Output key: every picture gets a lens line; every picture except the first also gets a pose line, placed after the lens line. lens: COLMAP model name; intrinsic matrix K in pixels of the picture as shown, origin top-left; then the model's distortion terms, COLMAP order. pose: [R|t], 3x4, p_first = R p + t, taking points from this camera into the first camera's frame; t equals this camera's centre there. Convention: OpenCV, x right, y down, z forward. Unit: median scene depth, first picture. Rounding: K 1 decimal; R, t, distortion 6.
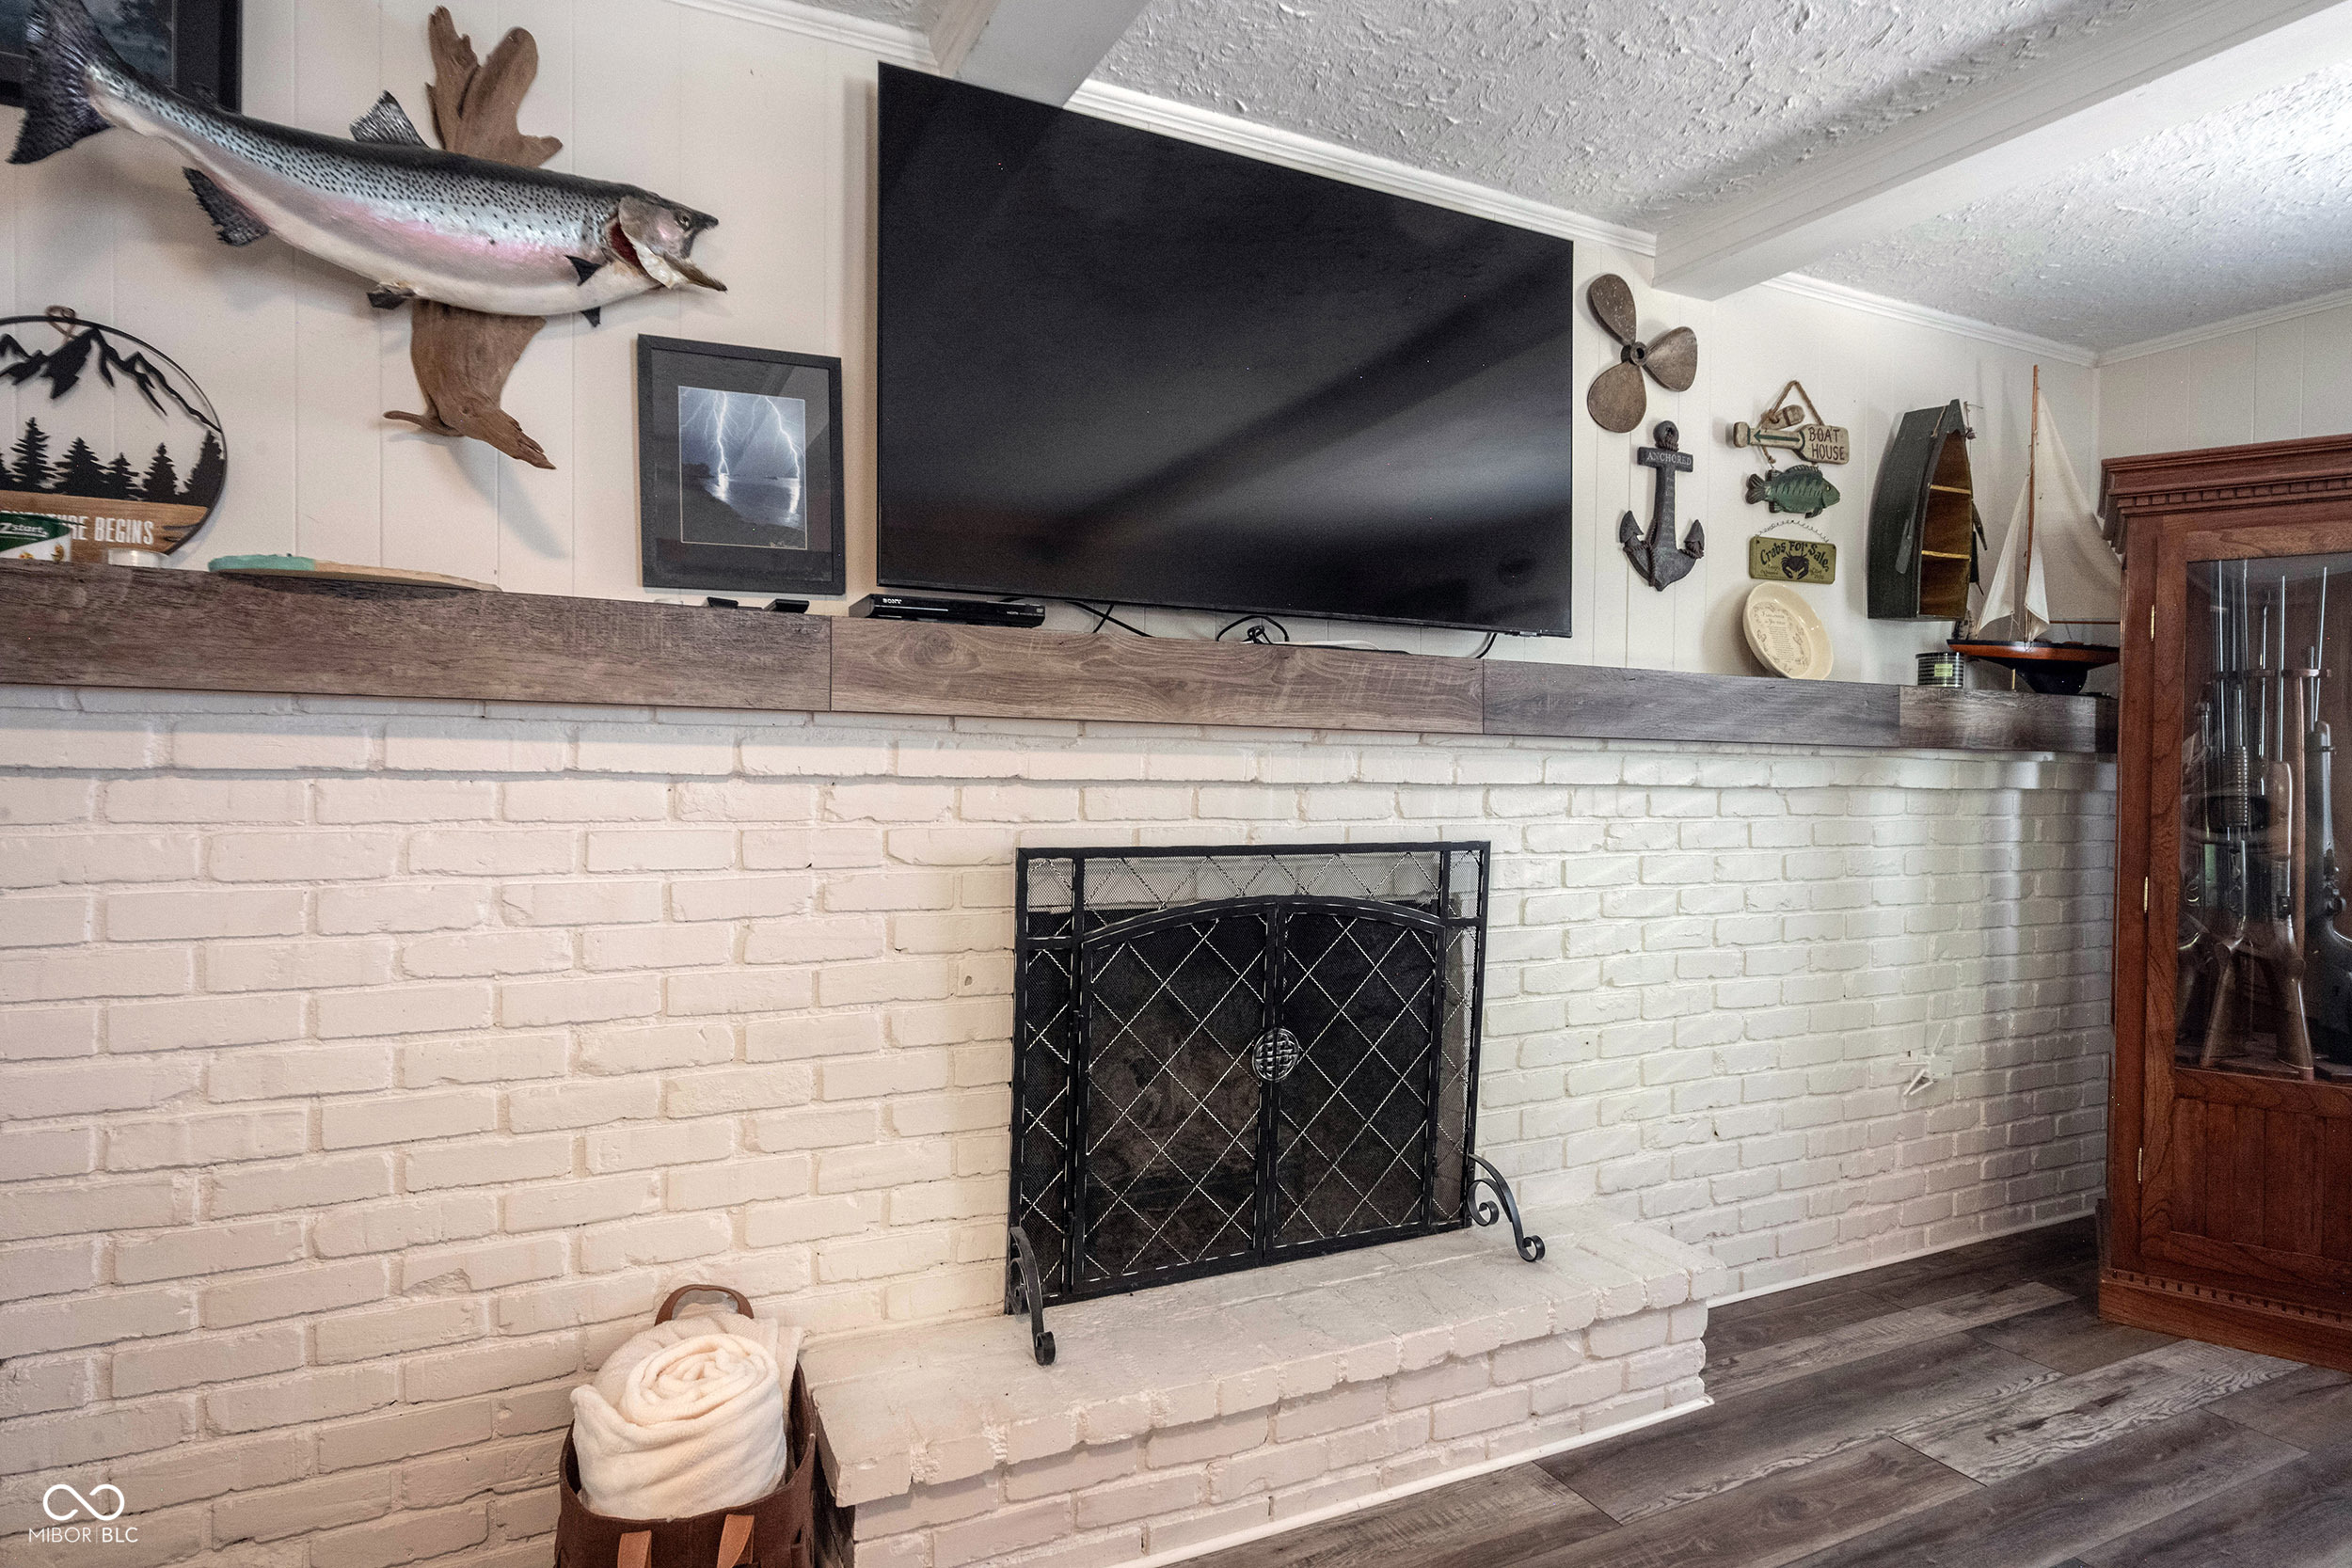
lens RADIAL K [[1271.2, 0, 1169.8], [0, 1271.2, 792.9], [0, 0, 1]] dist [0.000901, 0.000004]
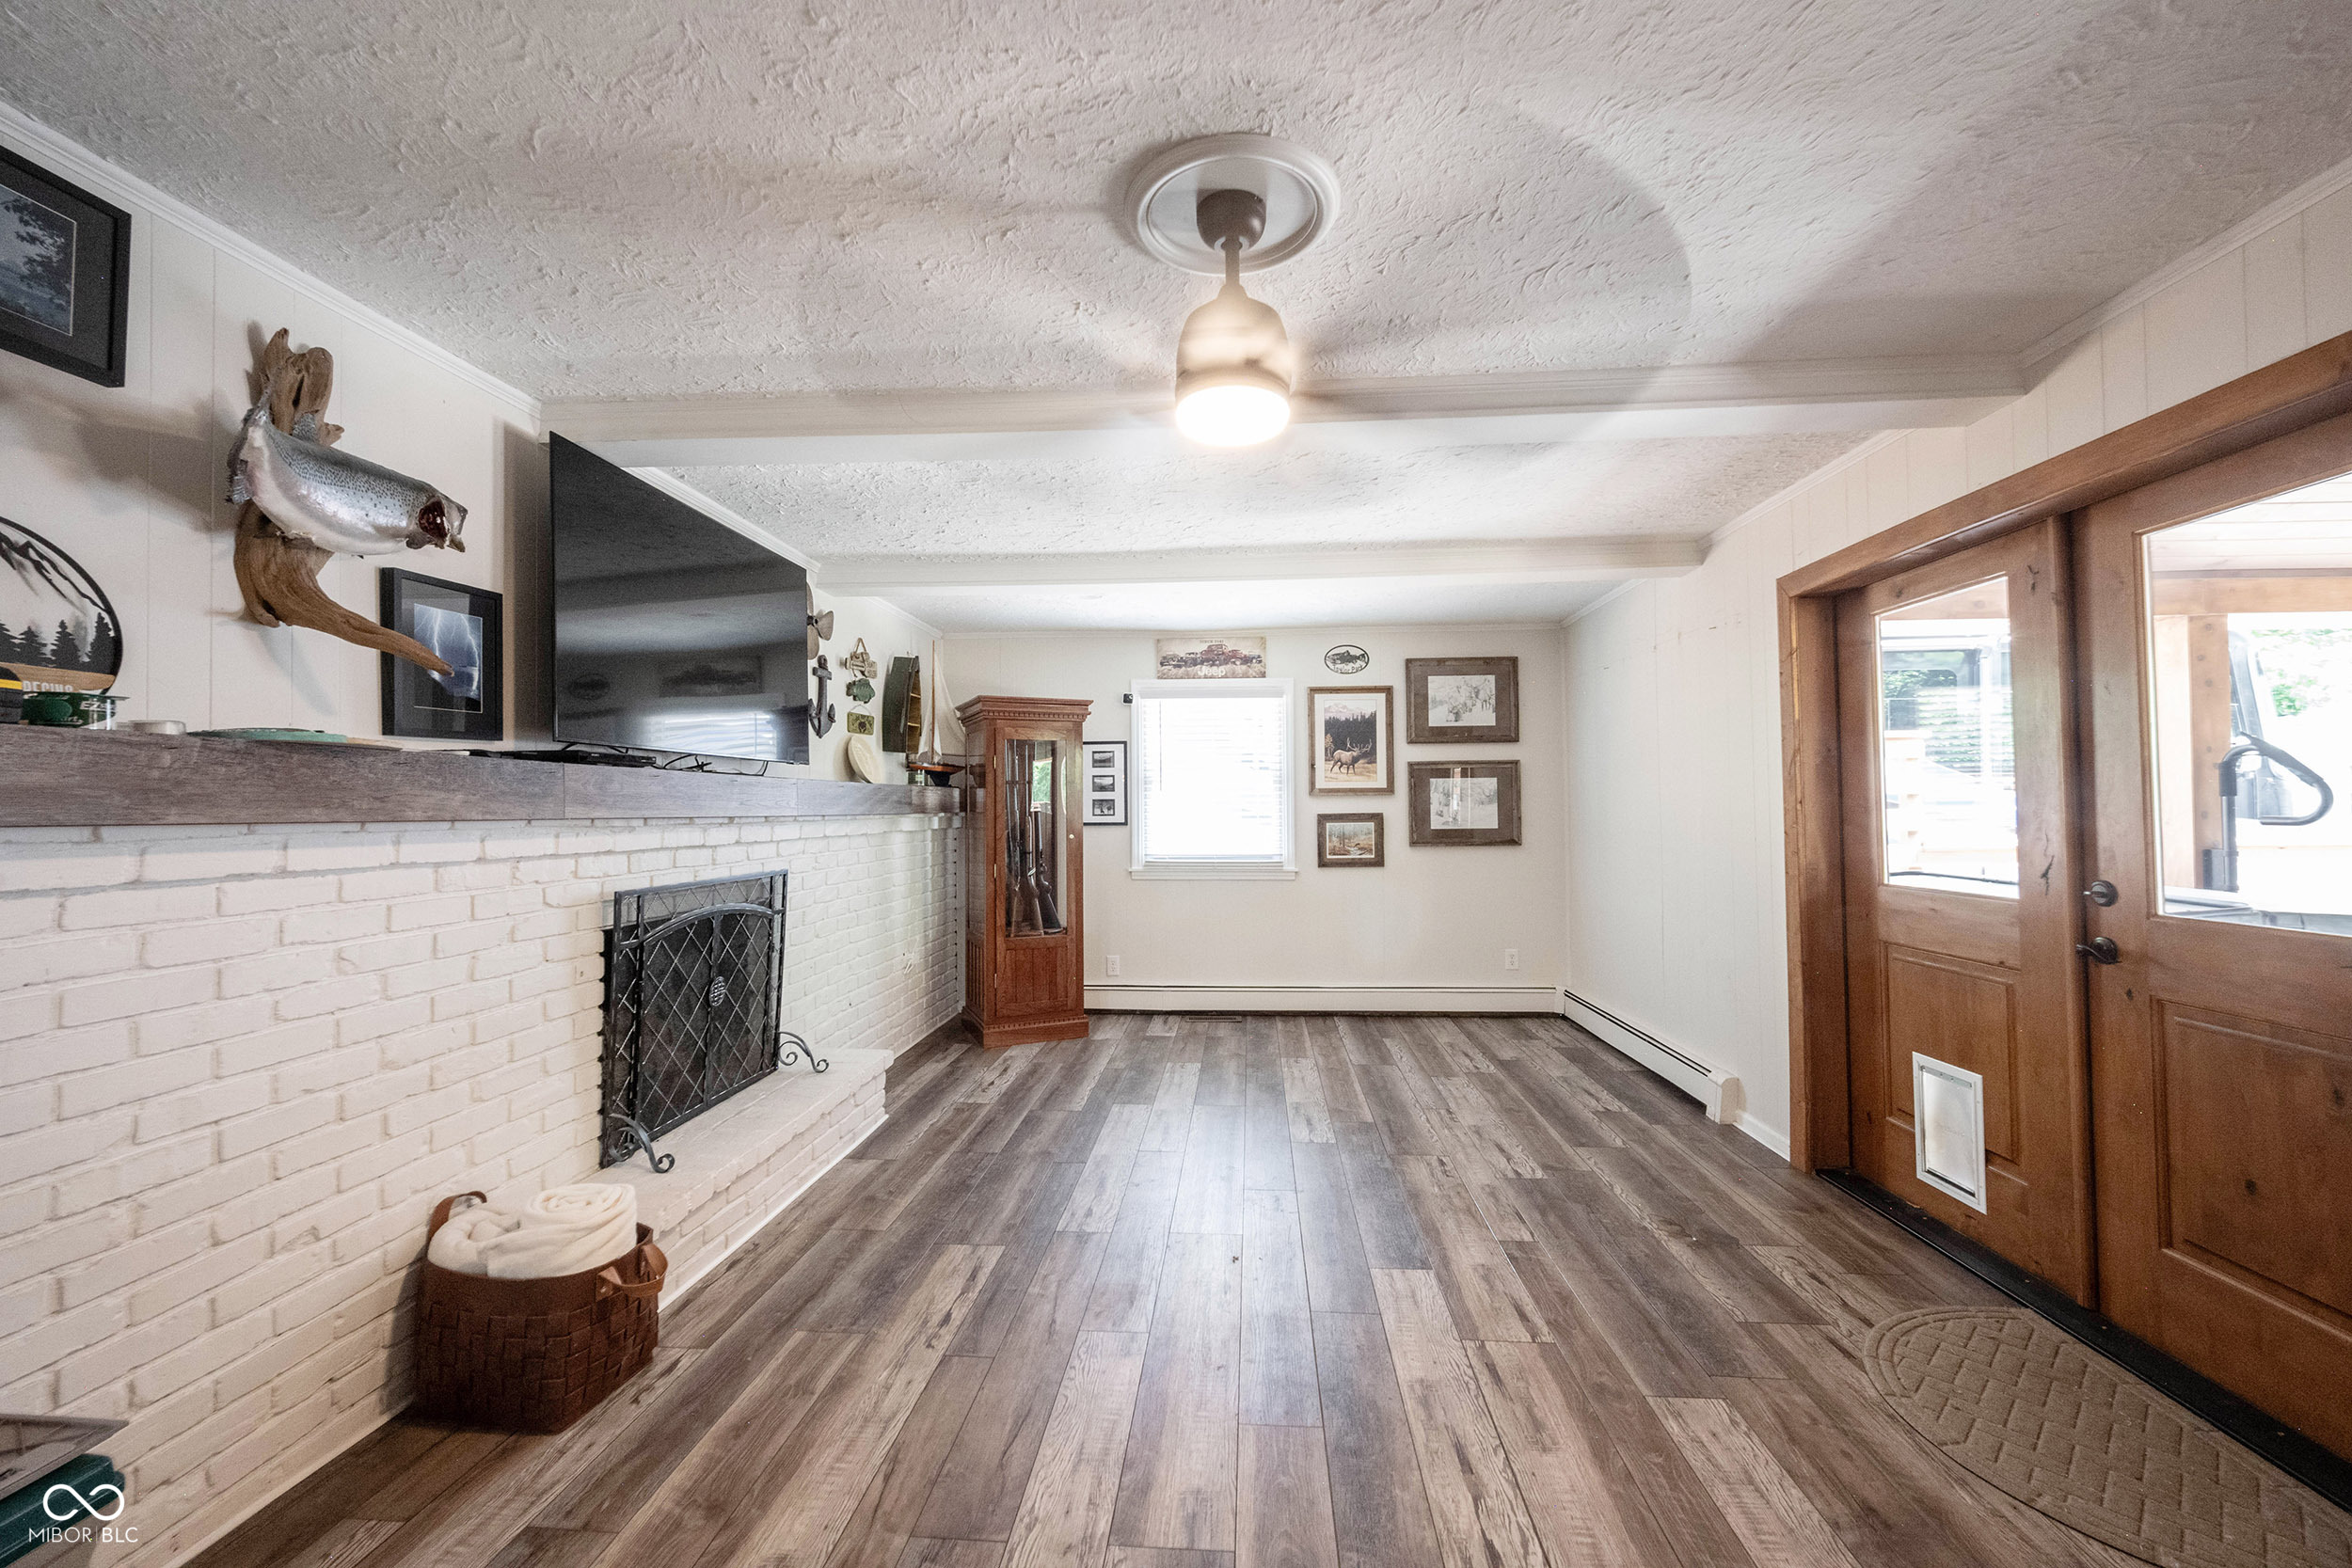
lens RADIAL K [[929.4, 0, 1176.0], [0, 929.4, 784.0], [0, 0, 1]] dist [-0.001436, 0.000286]
pose [[0.504618, 0.004496, 0.863331, -0.828183], [0.029096, 0.999330, -0.022211, -0.052740], [-0.862852, 0.036327, 0.504149, -0.303852]]
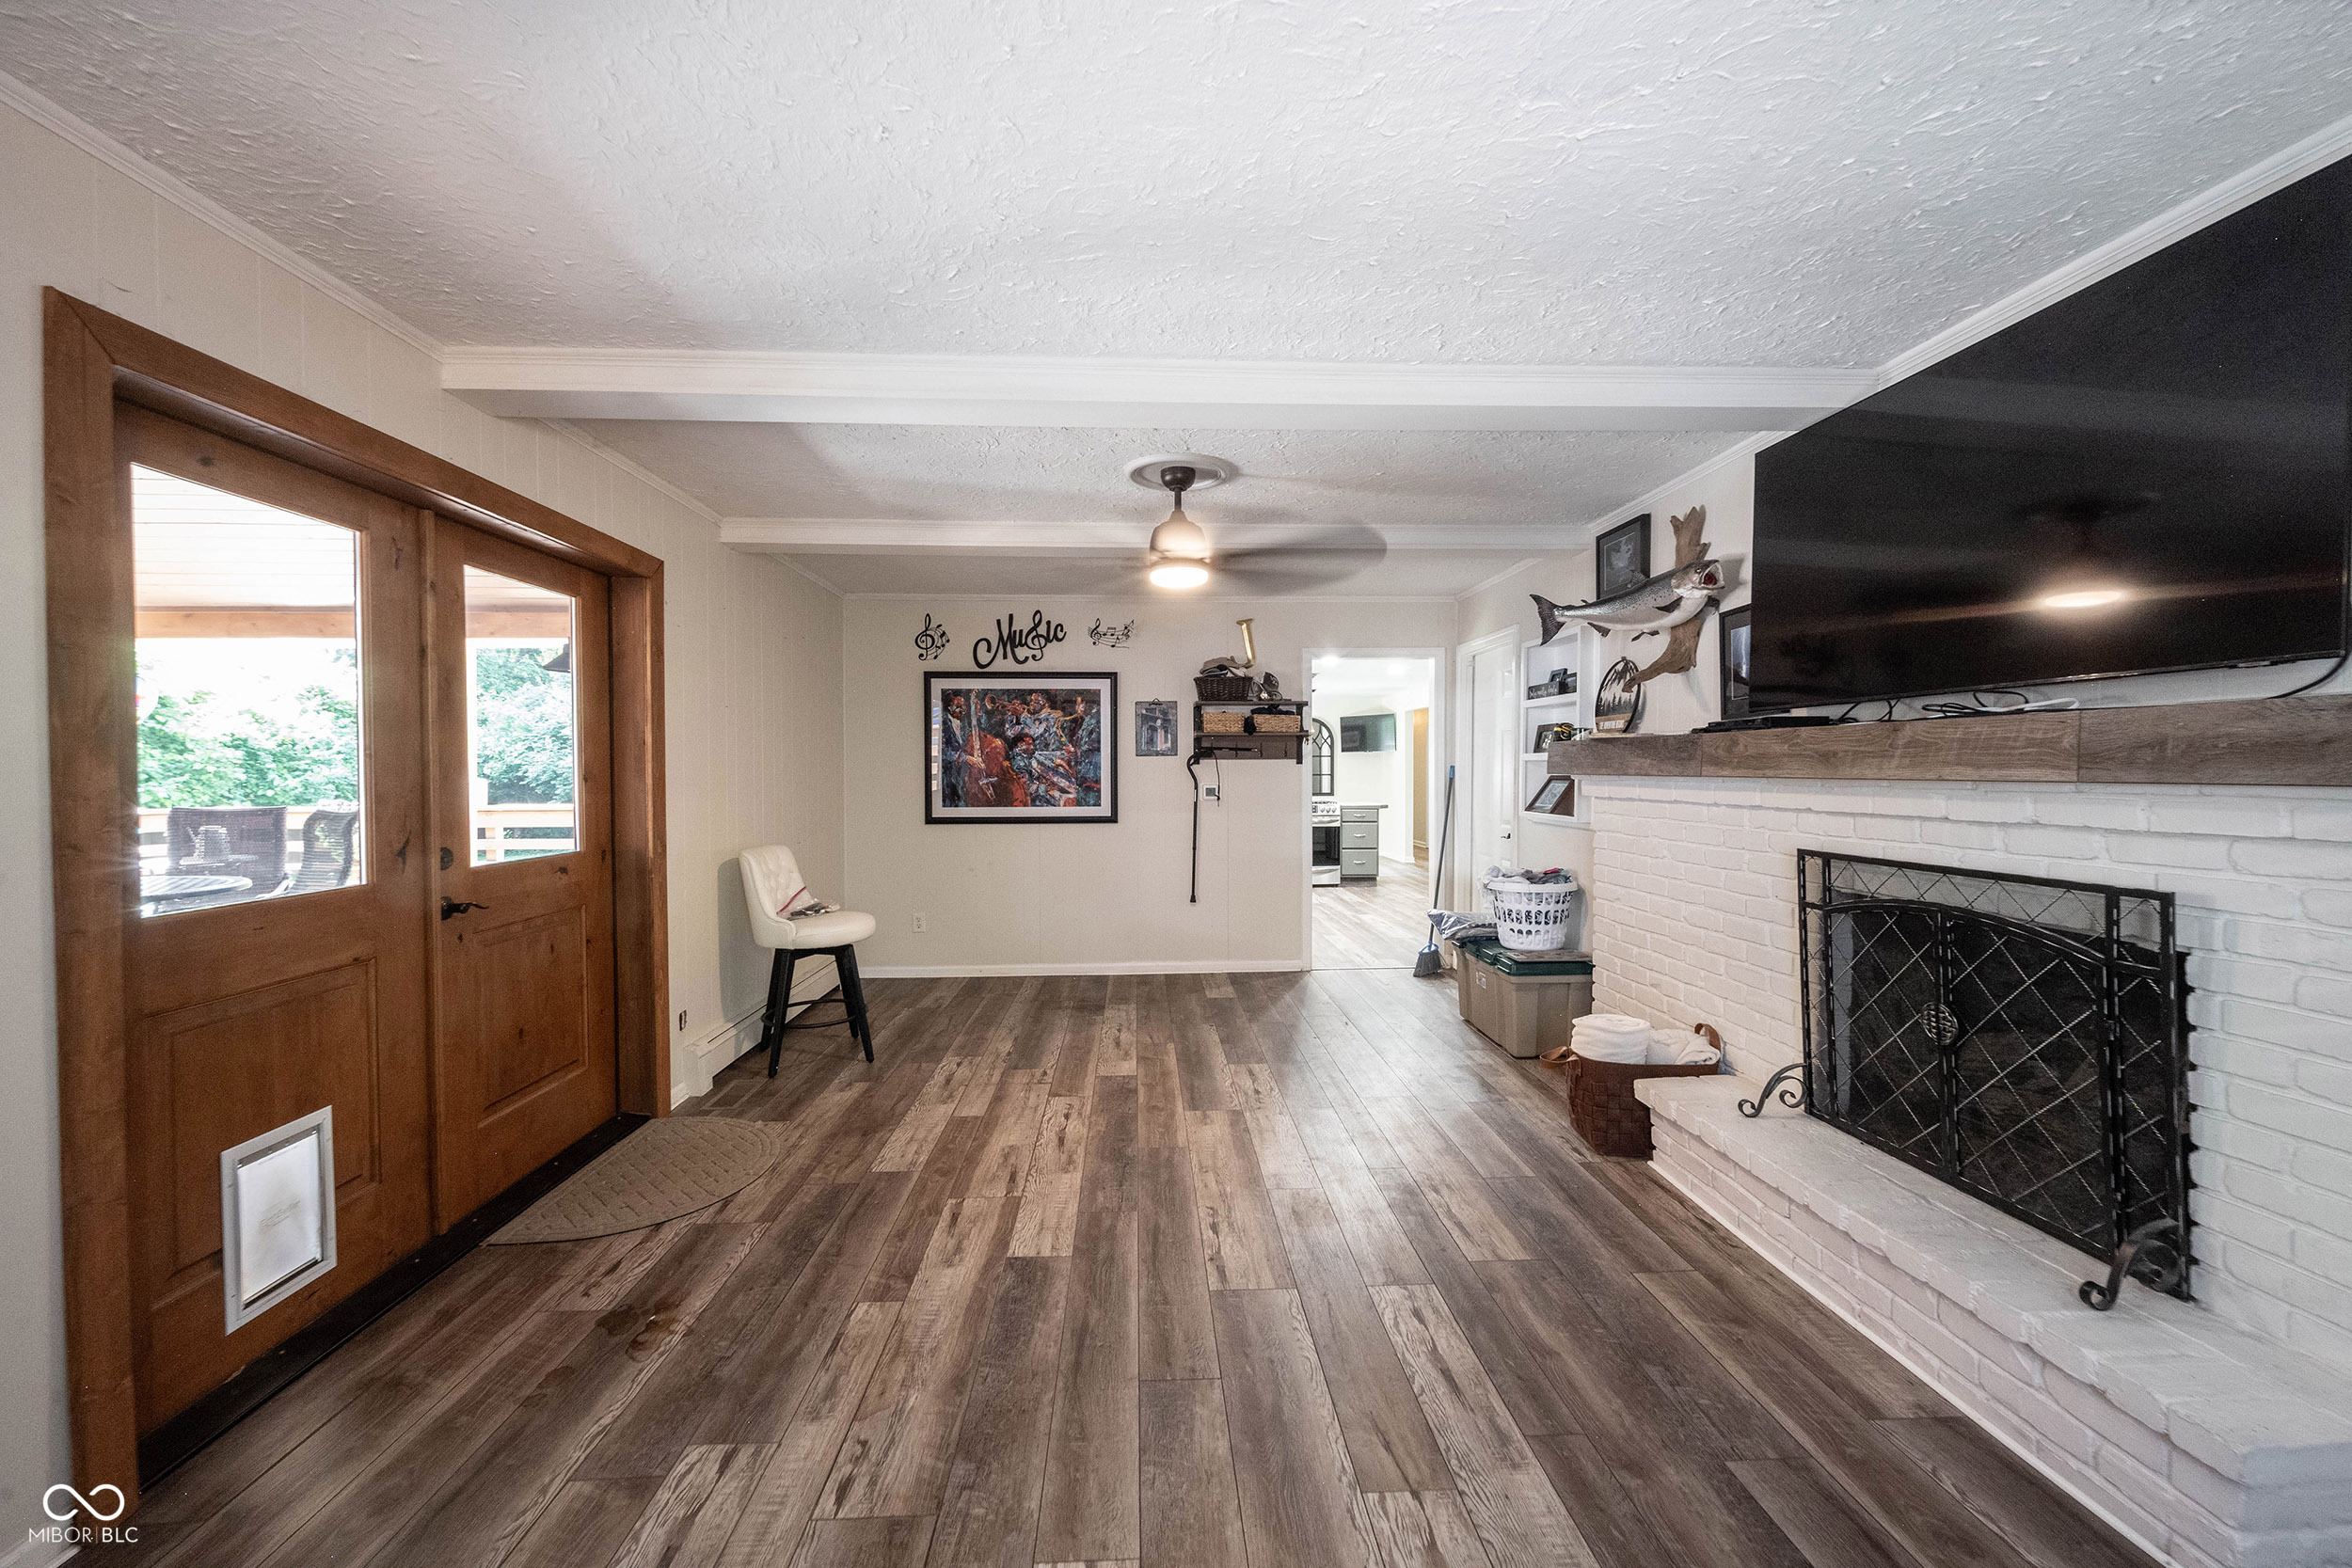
lens RADIAL K [[929.4, 0, 1176.0], [0, 929.4, 784.0], [0, 0, 1]] dist [-0.001436, 0.000286]
pose [[-0.392932, 0.002711, -0.919564, 1.423723], [-0.016845, 0.999807, 0.010145, -0.045807], [0.919413, 0.019476, -0.392810, 0.704157]]
